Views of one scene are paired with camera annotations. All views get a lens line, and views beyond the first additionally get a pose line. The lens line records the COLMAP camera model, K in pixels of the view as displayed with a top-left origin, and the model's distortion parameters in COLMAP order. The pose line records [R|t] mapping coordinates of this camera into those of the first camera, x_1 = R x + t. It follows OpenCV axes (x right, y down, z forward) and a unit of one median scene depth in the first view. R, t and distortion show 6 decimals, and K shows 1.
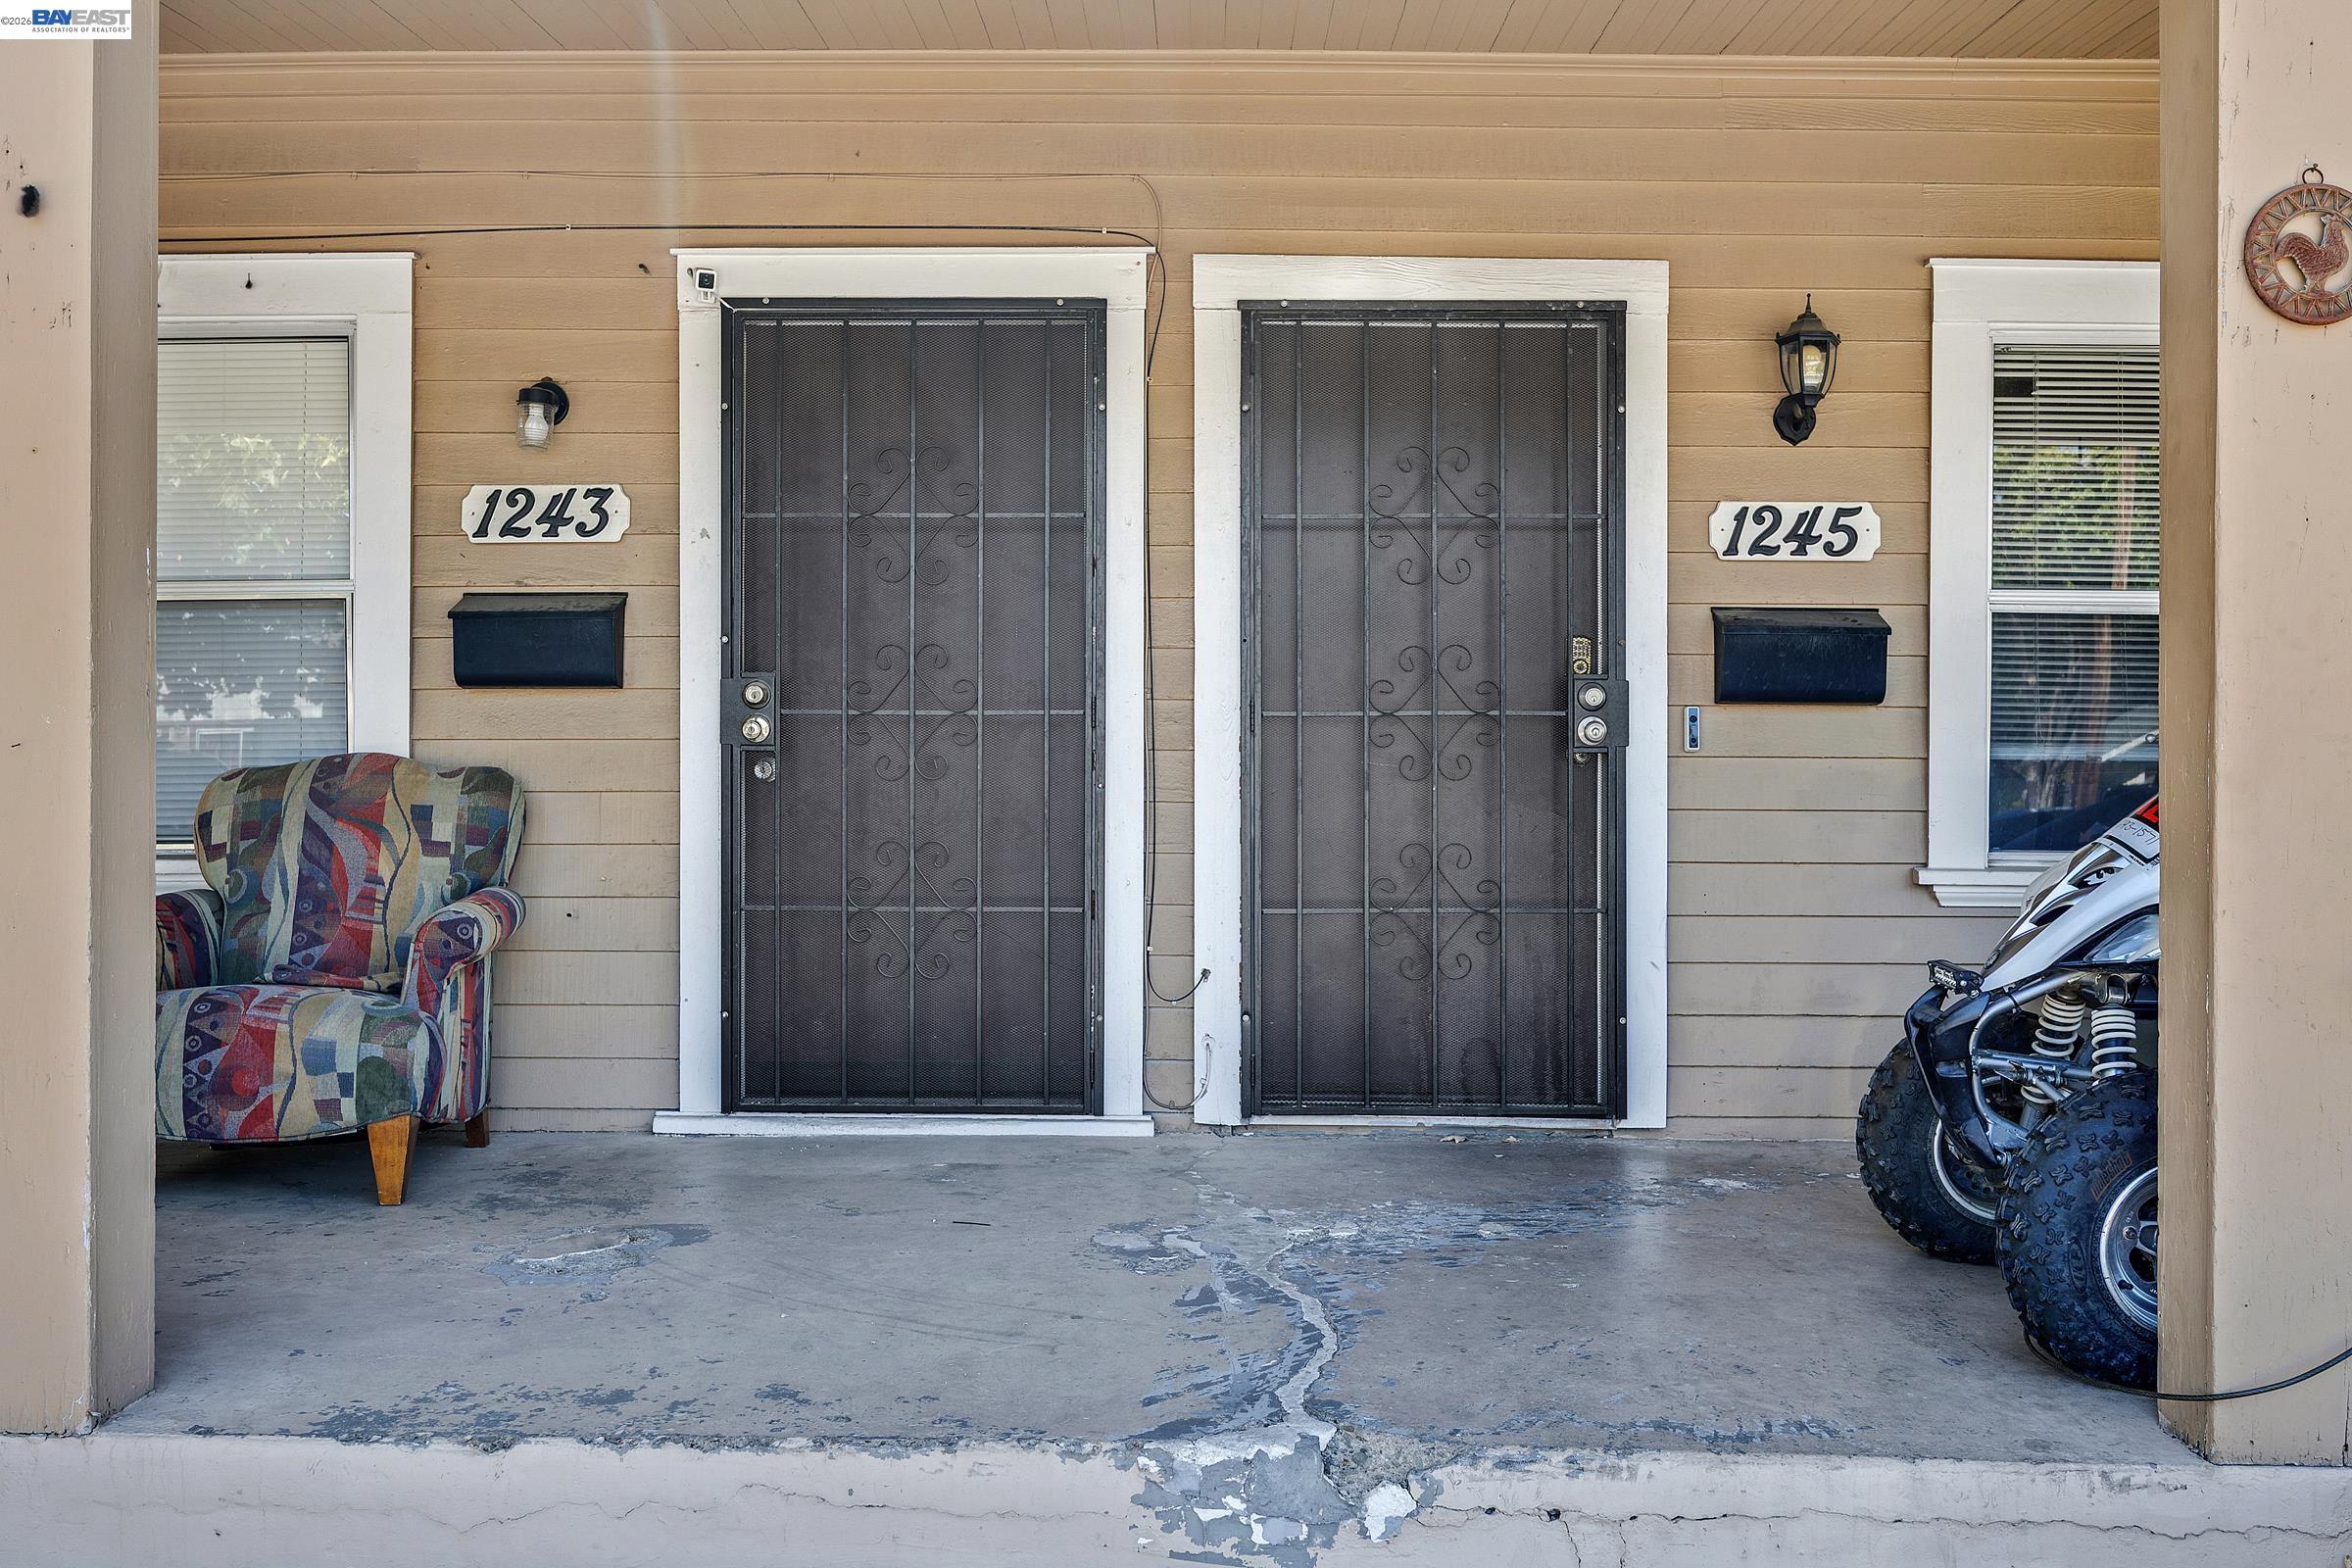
lens RADIAL K [[2147.6, 0, 1178.0], [0, 2147.6, 789.1], [0, 0, 1]] dist [0.004510, 0.000000]
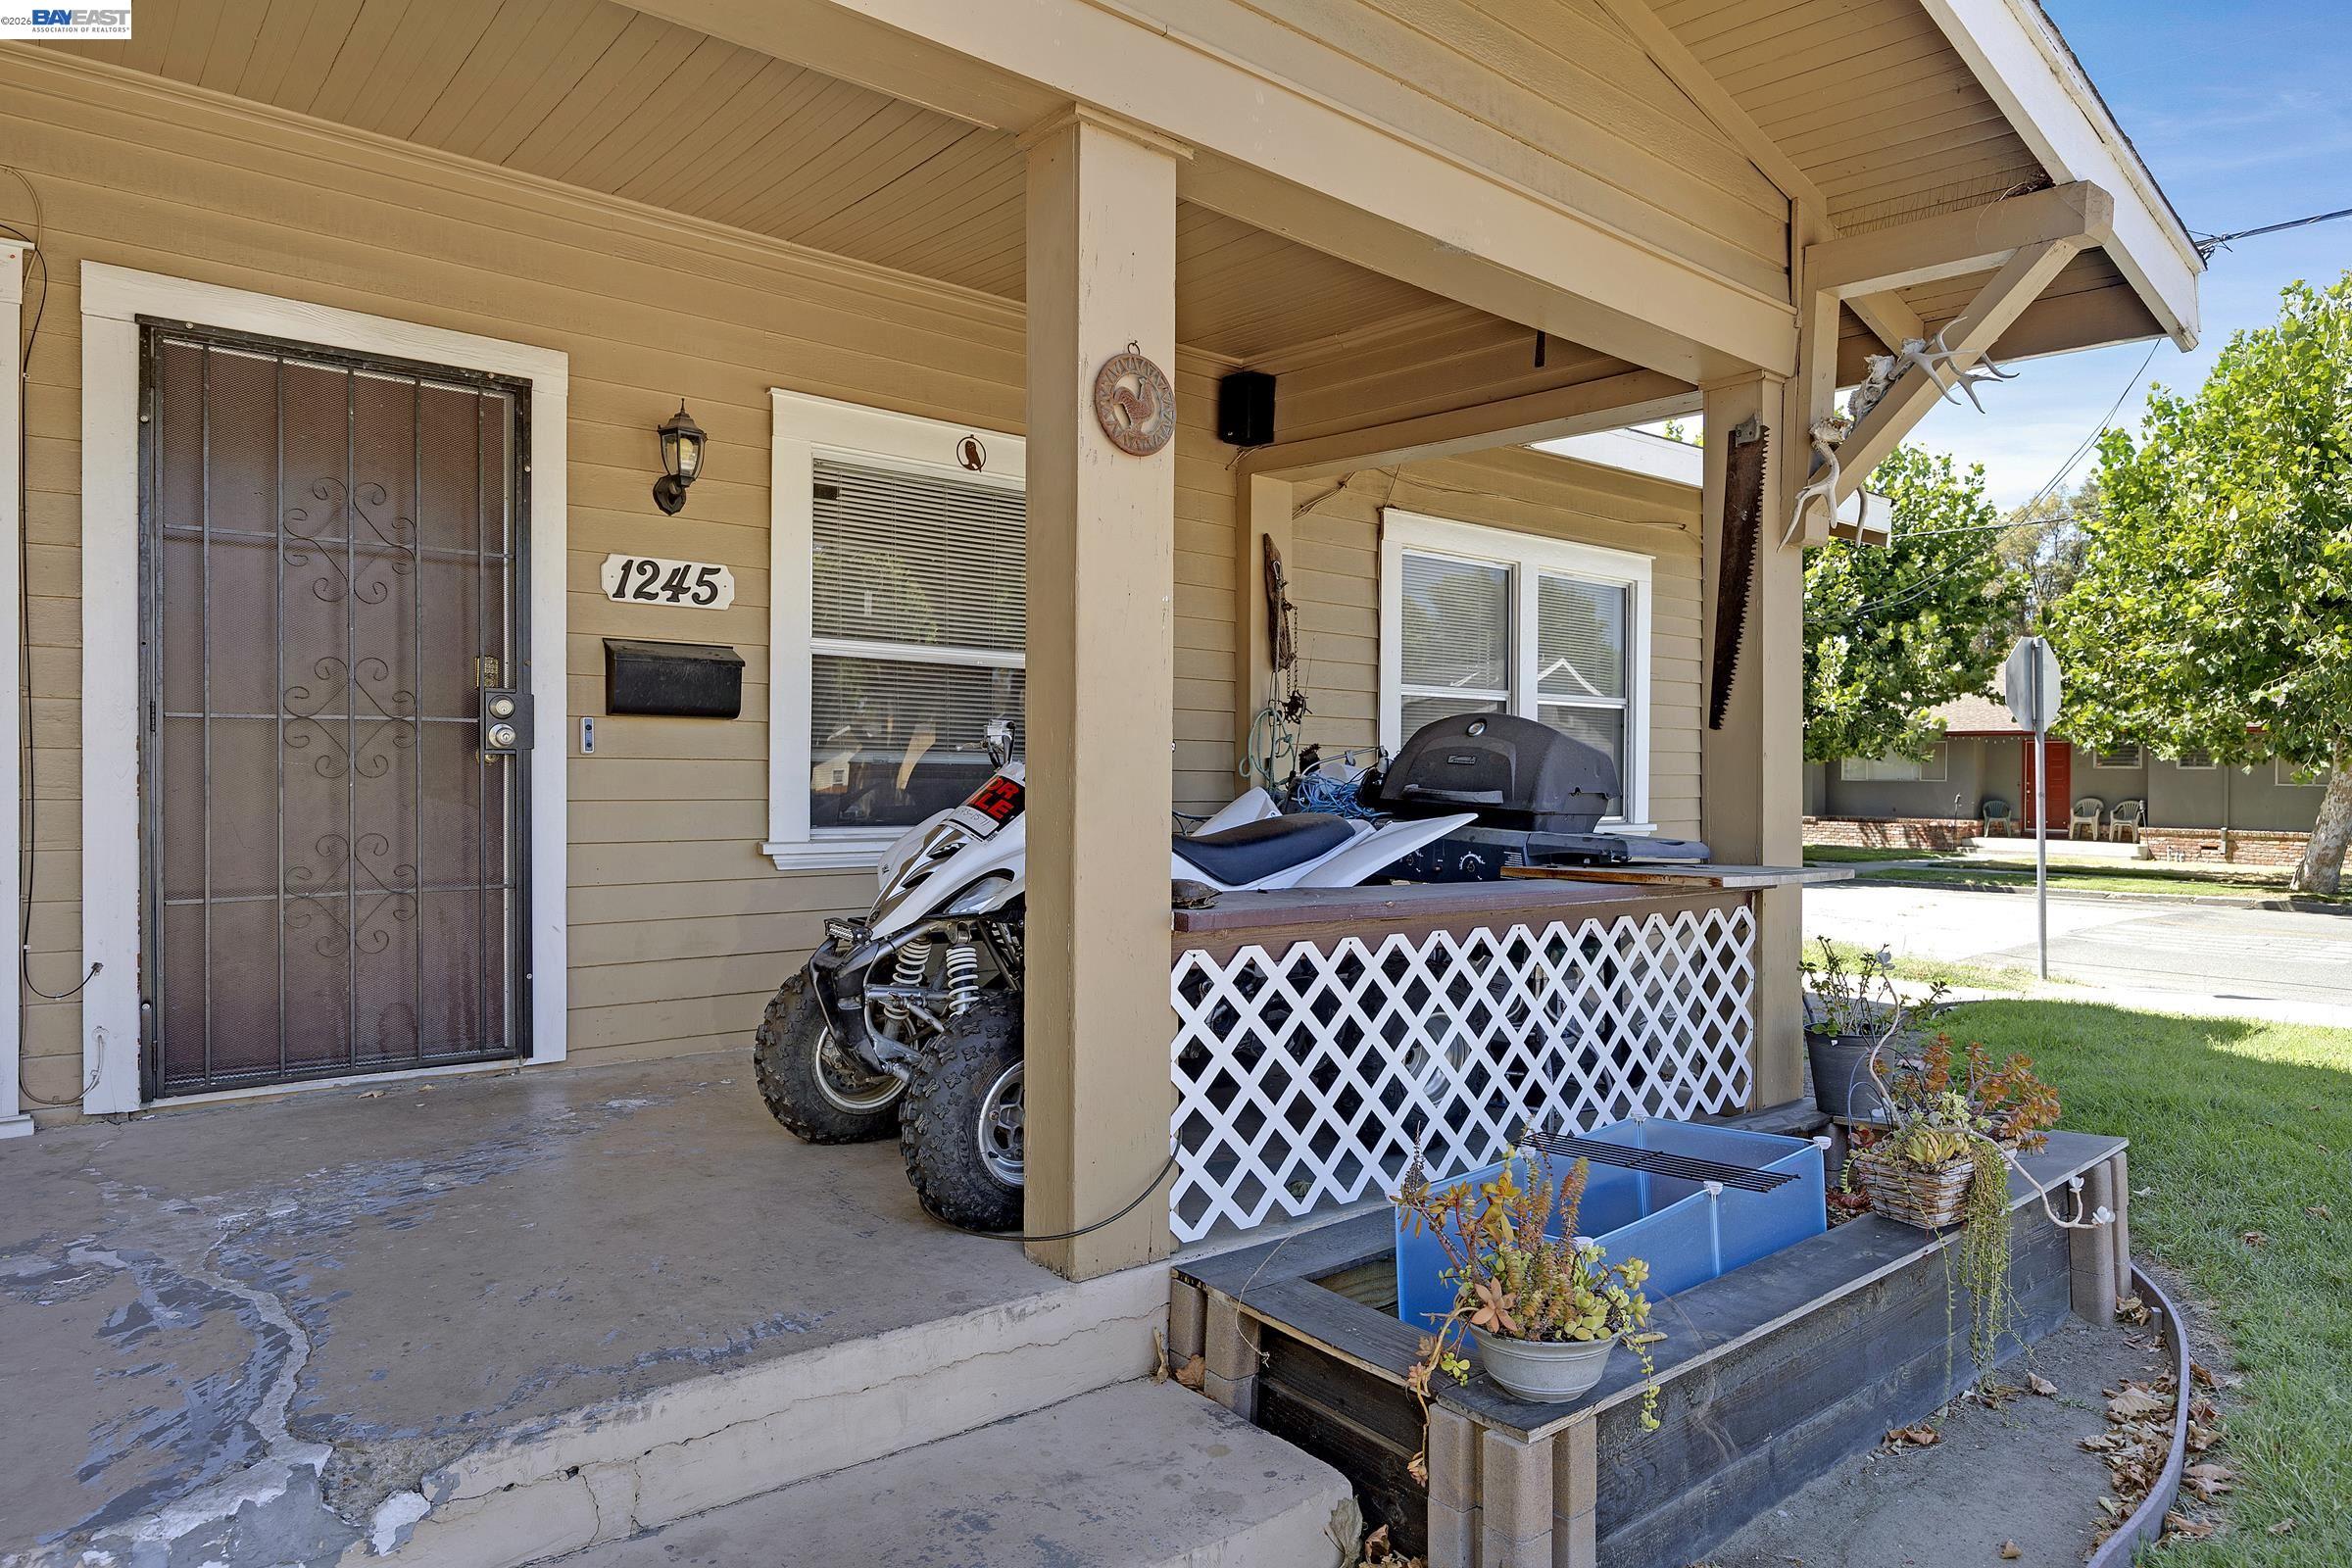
lens RADIAL K [[1427.5, 0, 1178.3], [0, 1427.5, 779.1], [0, 0, 1]] dist [-0.006410, -0.000096]
pose [[0.767078, -0.003206, 0.641546, -0.026950], [0.002299, 0.999995, 0.002248, -0.004040], [-0.641550, -0.000250, 0.767081, 0.154401]]
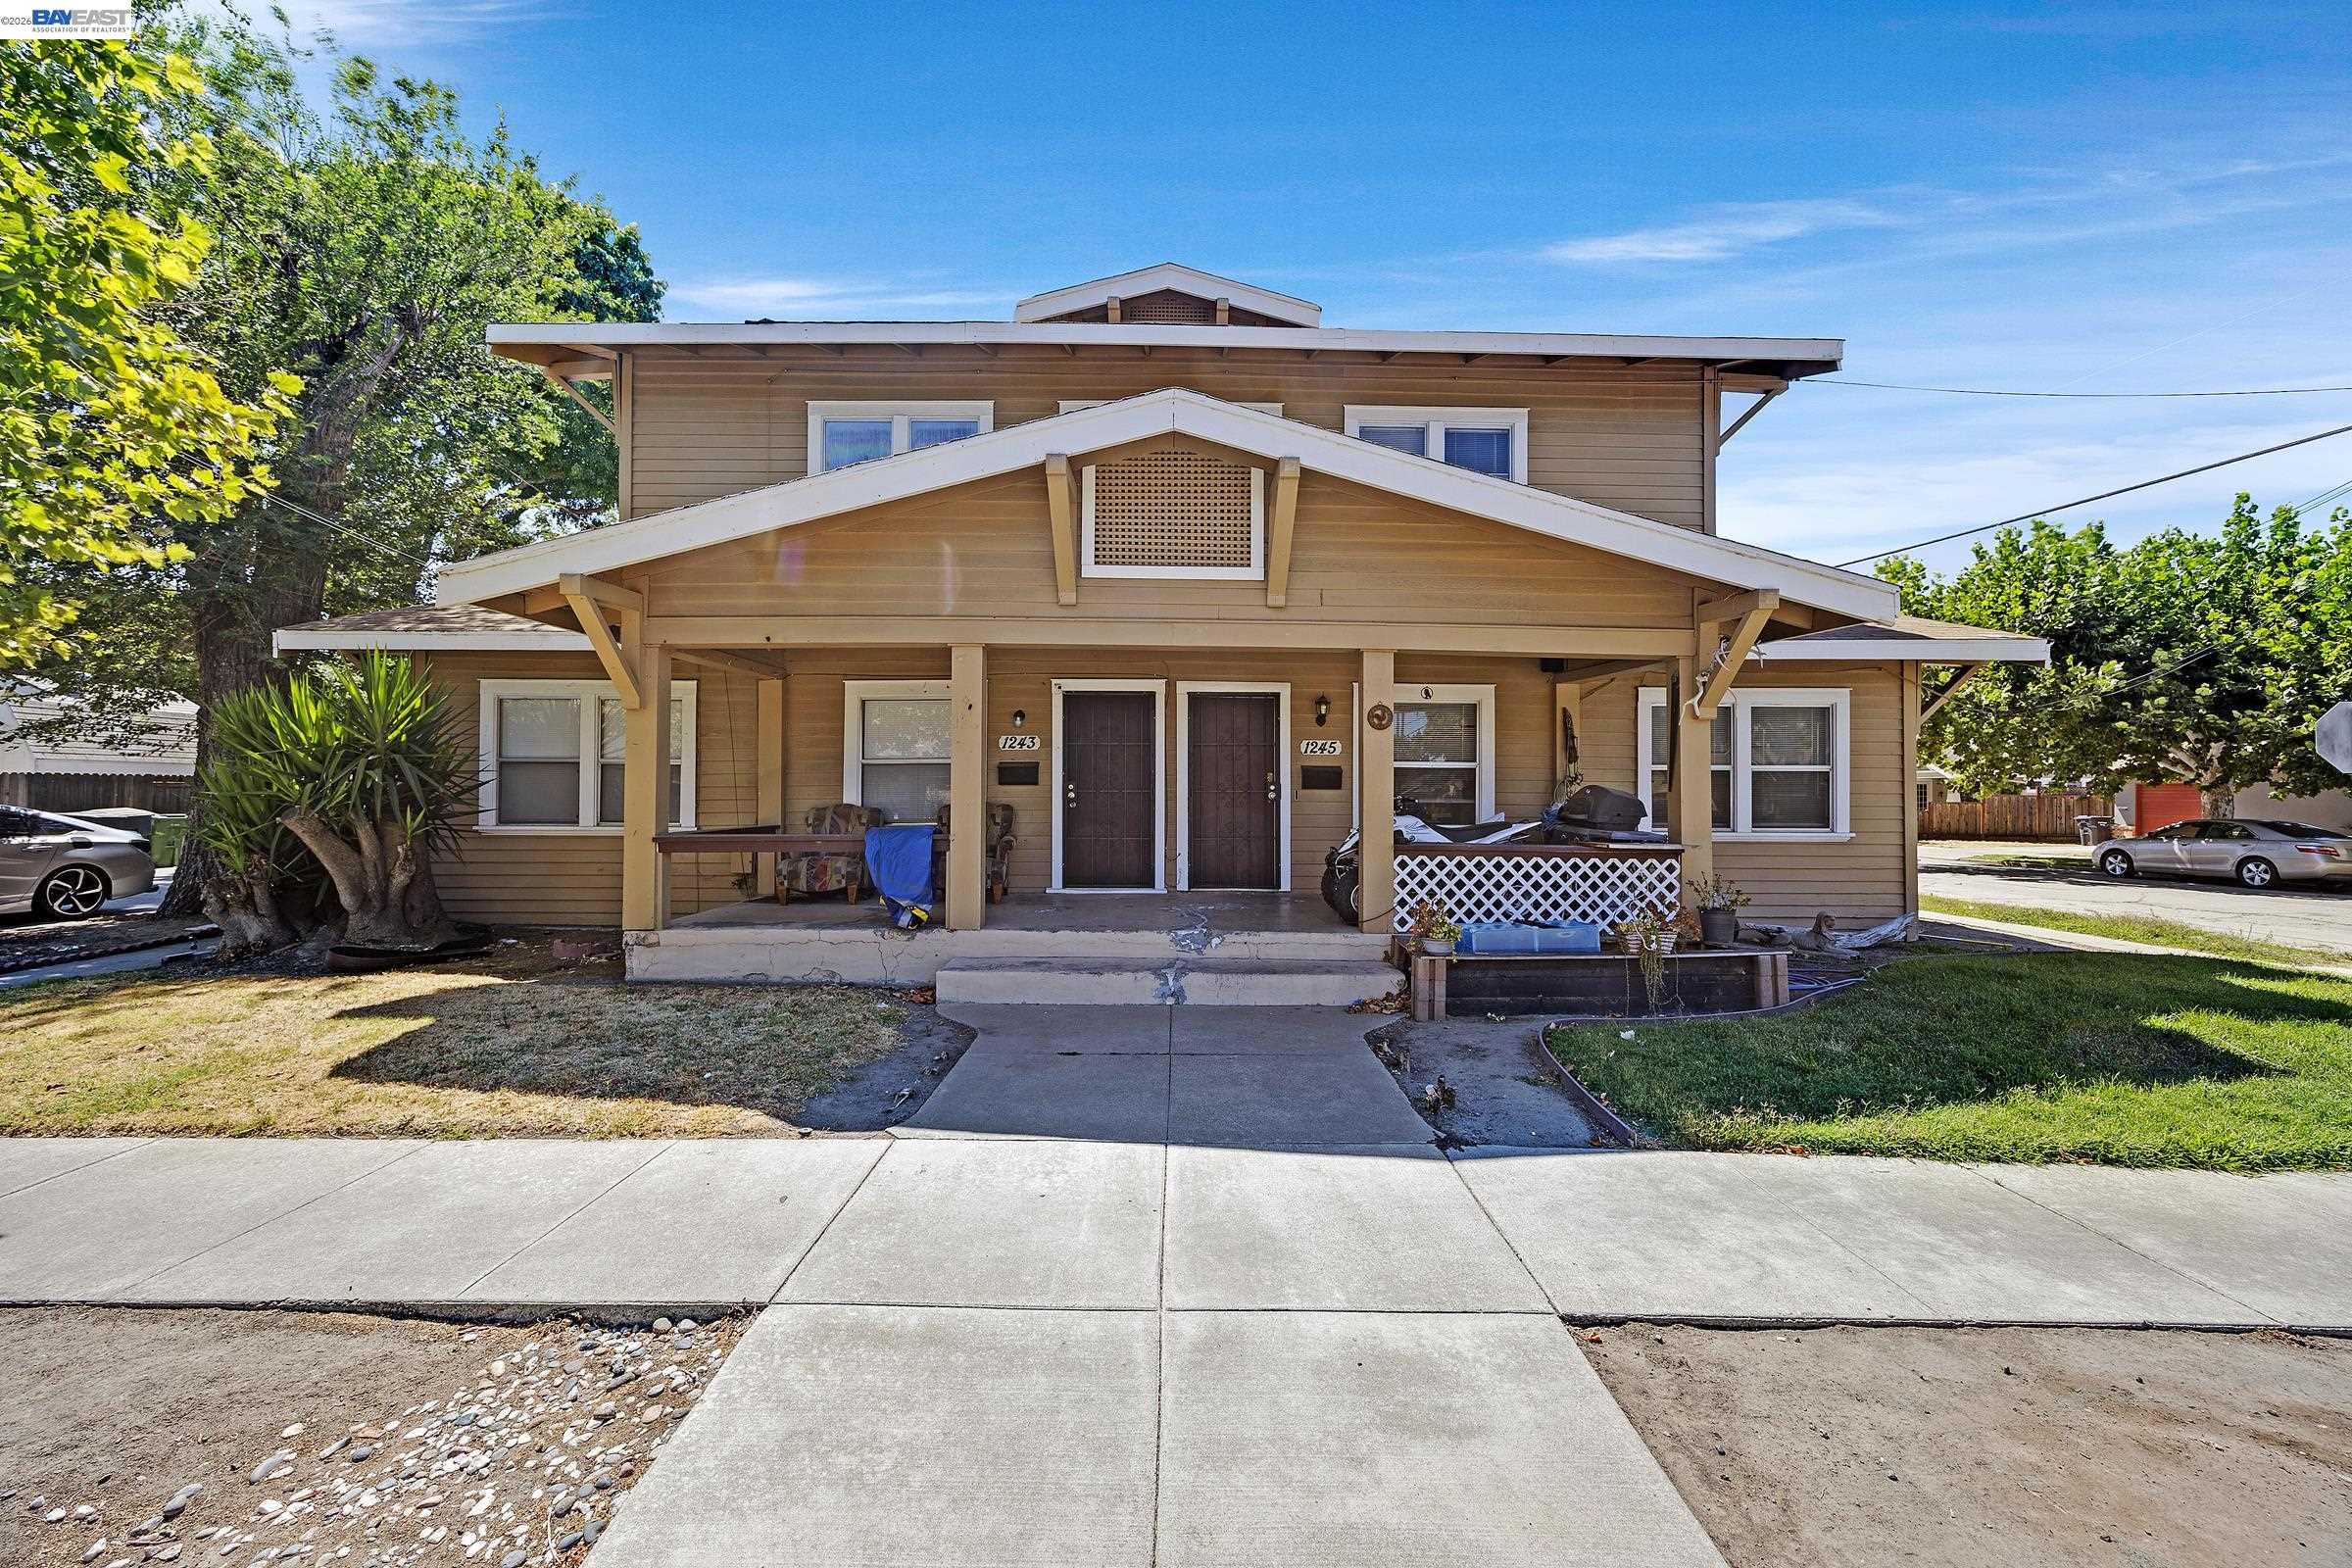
lens RADIAL K [[950.3, 0, 1177.3], [0, 950.3, 783.9], [0, 0, 1]] dist [-0.000908, -0.000008]
pose [[0.999747, -0.000440, 0.022488, -0.033325], [0.000770, 0.999892, -0.014651, -0.022587], [-0.022480, 0.014665, 0.999640, -0.853168]]
